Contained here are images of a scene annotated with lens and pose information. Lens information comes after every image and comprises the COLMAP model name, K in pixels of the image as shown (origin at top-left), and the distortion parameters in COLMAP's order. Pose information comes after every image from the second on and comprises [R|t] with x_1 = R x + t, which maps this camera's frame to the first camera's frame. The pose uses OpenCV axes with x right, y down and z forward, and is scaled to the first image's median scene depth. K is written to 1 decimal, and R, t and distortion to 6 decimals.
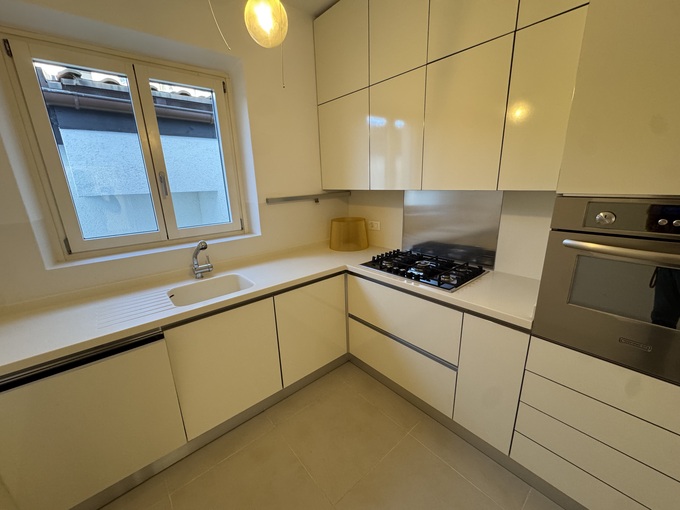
lens RADIAL K [[271.3, 0, 340.3], [0, 271.3, 254.7], [0, 0, 1]] dist [0.001617, 0.000209]
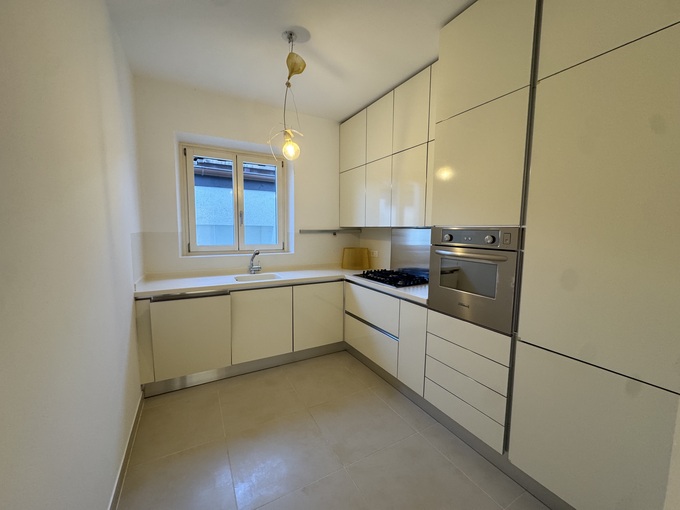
lens RADIAL K [[271.3, 0, 339.8], [0, 271.3, 255.1], [0, 0, 1]] dist [0.001617, 0.000209]
pose [[0.978261, 0.062329, -0.197789, 0.263975], [-0.094867, 0.982620, -0.159559, 0.159306], [0.184406, 0.174854, 0.967171, -0.427326]]
